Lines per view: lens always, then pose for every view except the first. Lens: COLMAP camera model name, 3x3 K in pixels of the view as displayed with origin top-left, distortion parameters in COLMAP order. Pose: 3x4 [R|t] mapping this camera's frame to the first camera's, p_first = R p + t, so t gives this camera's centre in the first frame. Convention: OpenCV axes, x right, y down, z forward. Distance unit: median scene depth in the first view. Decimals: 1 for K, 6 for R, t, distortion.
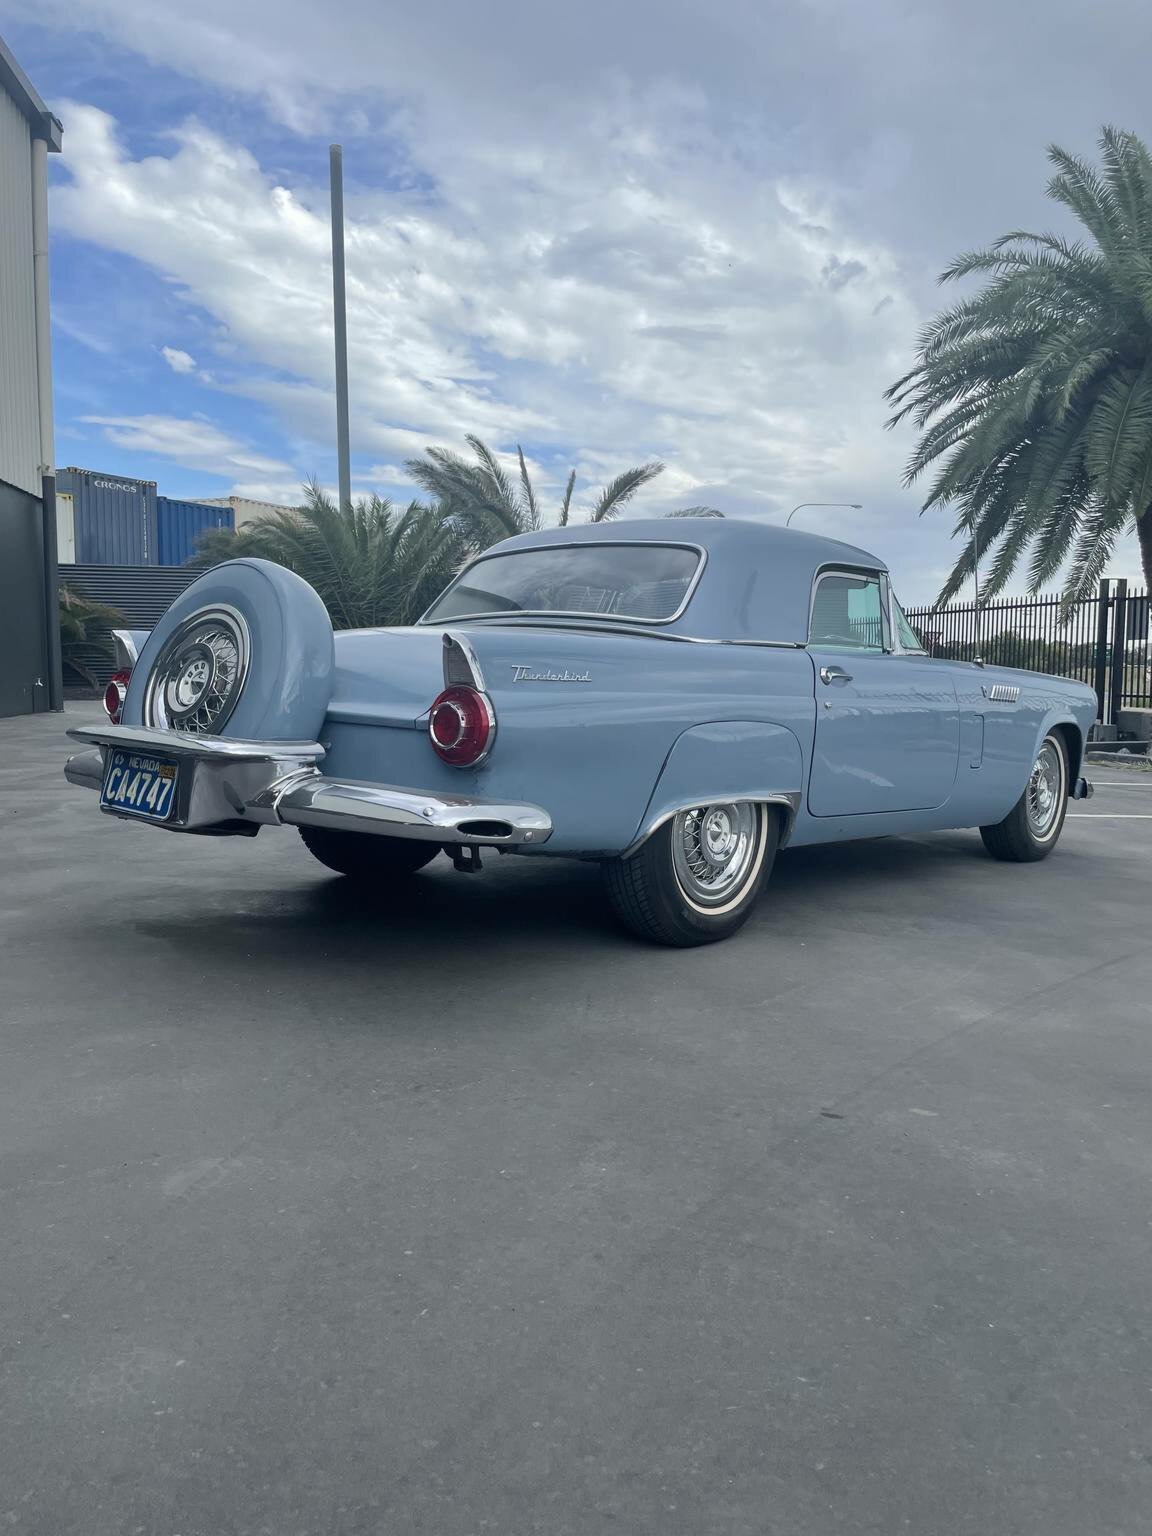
lens RADIAL K [[1174.4, 0, 579.1], [0, 1174.4, 744.0], [0, 0, 1]] dist [0.070662, -0.081645]
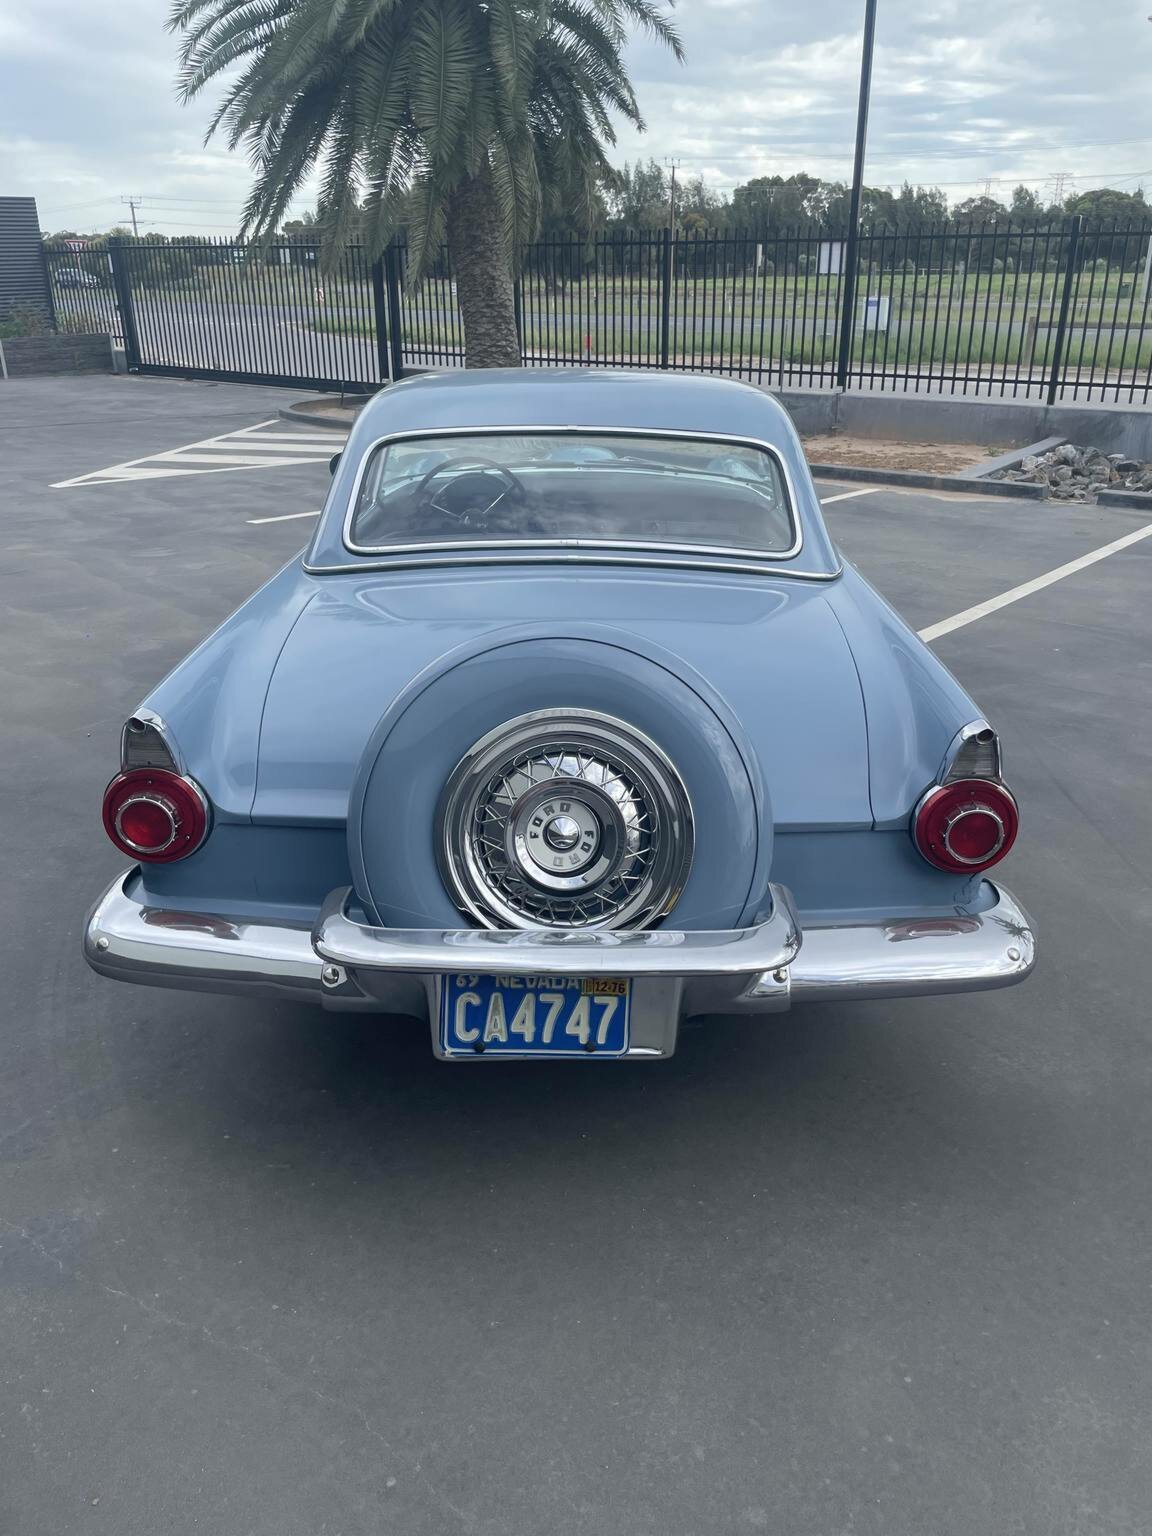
lens RADIAL K [[1186.0, 0, 586.3], [0, 1186.0, 746.4], [0, 0, 1]] dist [0.025310, -0.003322]
pose [[0.757287, -0.253691, 0.601795, -0.752050], [0.050842, 0.941573, 0.332948, -0.340770], [-0.651100, -0.221541, 0.725939, 0.571296]]
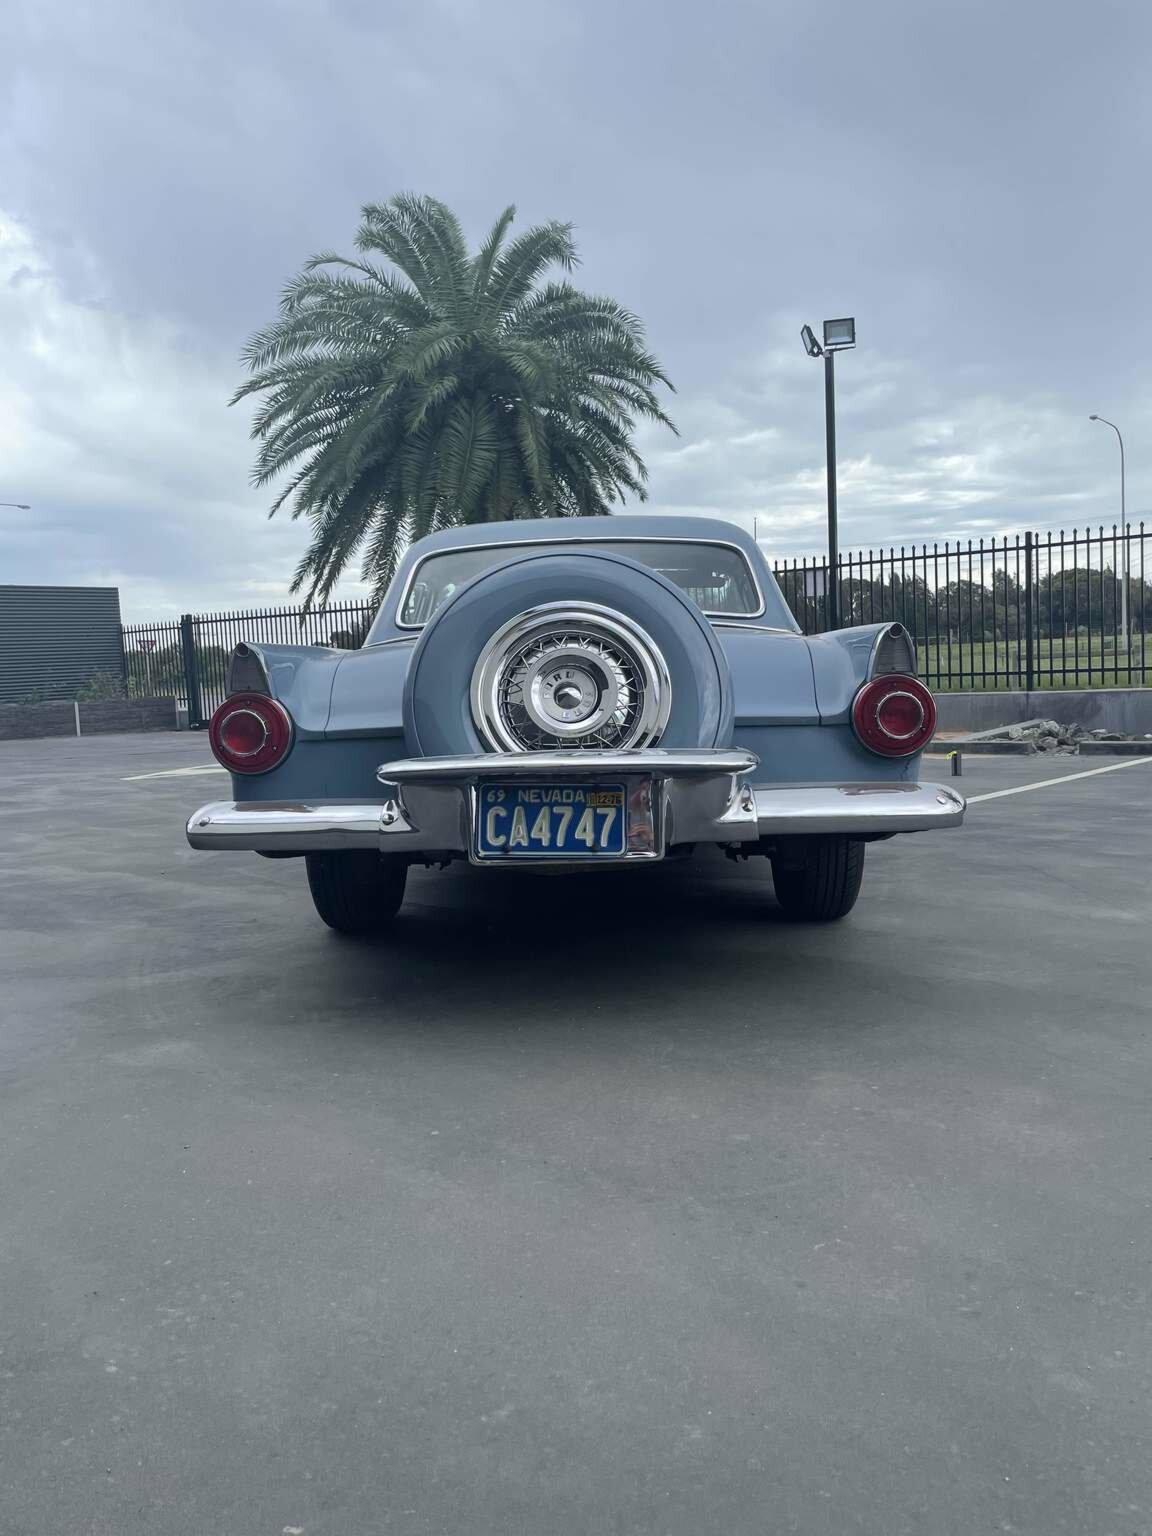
lens RADIAL K [[1174.4, 0, 579.1], [0, 1174.4, 744.0], [0, 0, 1]] dist [0.070662, -0.081645]
pose [[0.770958, -0.088144, 0.630757, -0.918022], [0.092568, 0.995368, 0.025954, -0.040683], [-0.630123, 0.038379, 0.775546, 0.377153]]
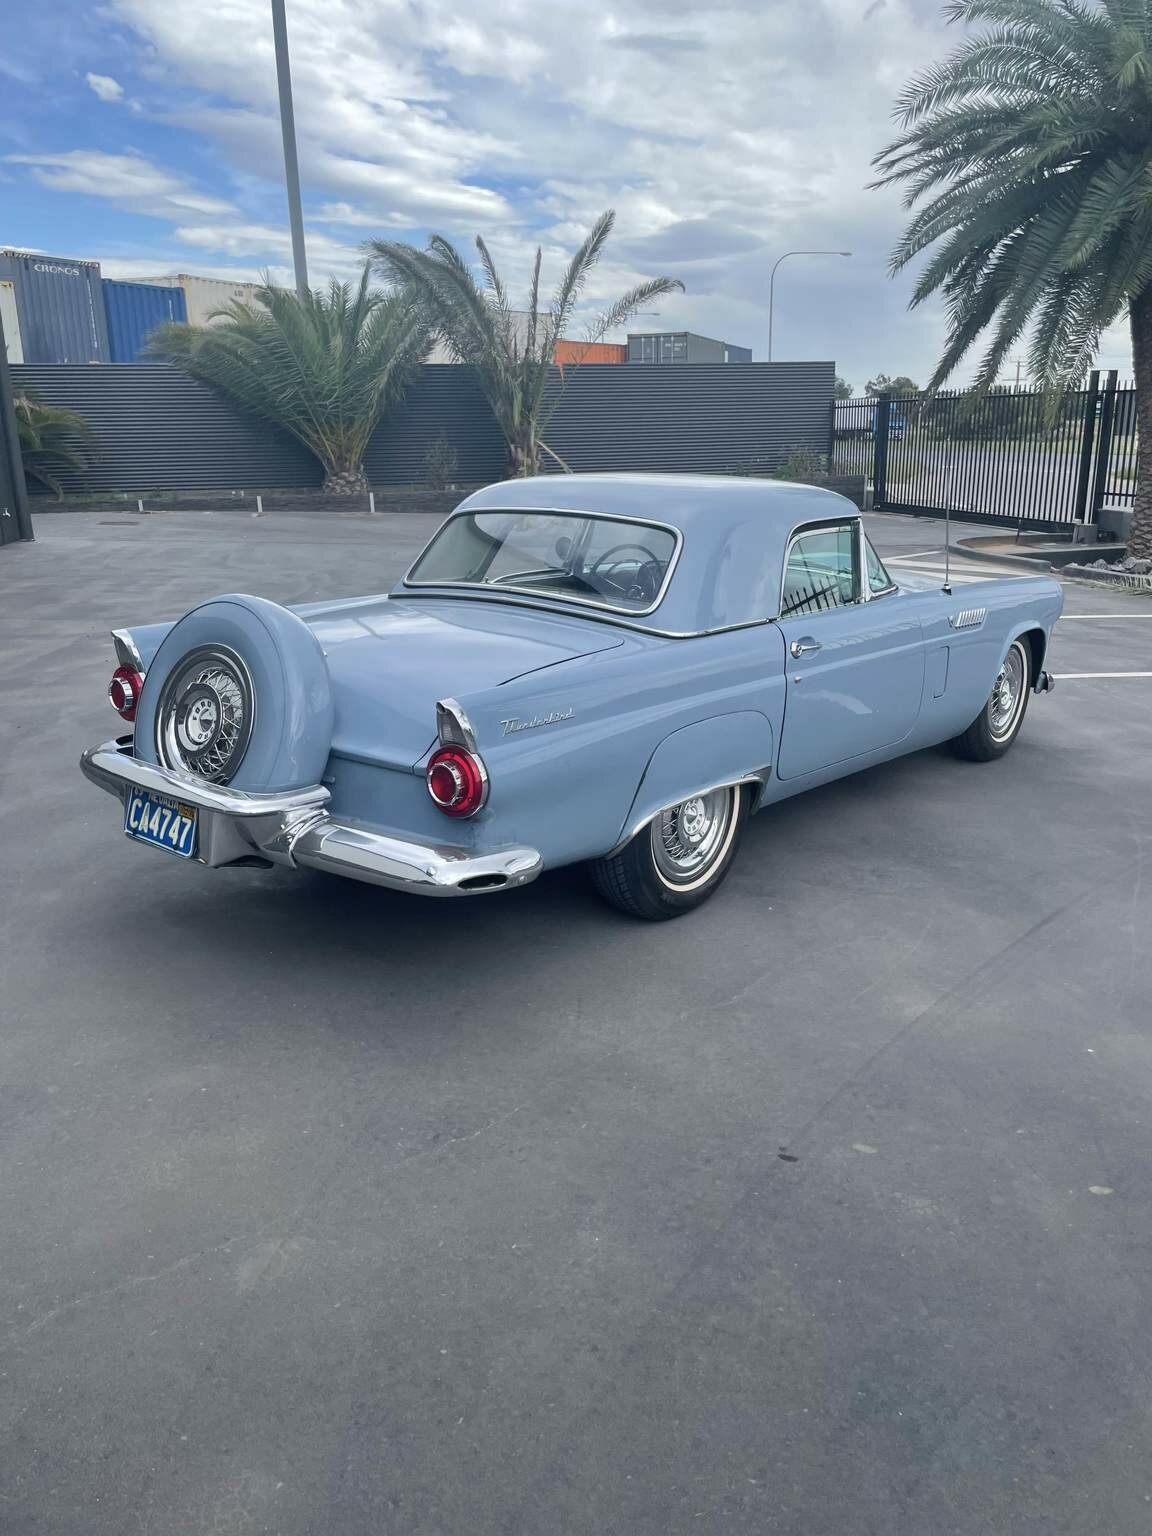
lens RADIAL K [[1178.9, 0, 572.0], [0, 1178.9, 746.7], [0, 0, 1]] dist [0.066455, -0.081810]
pose [[0.999644, -0.025395, 0.008191, -0.001175], [0.023291, 0.980208, 0.196596, -0.250635], [-0.013021, -0.196335, 0.980450, -0.063858]]
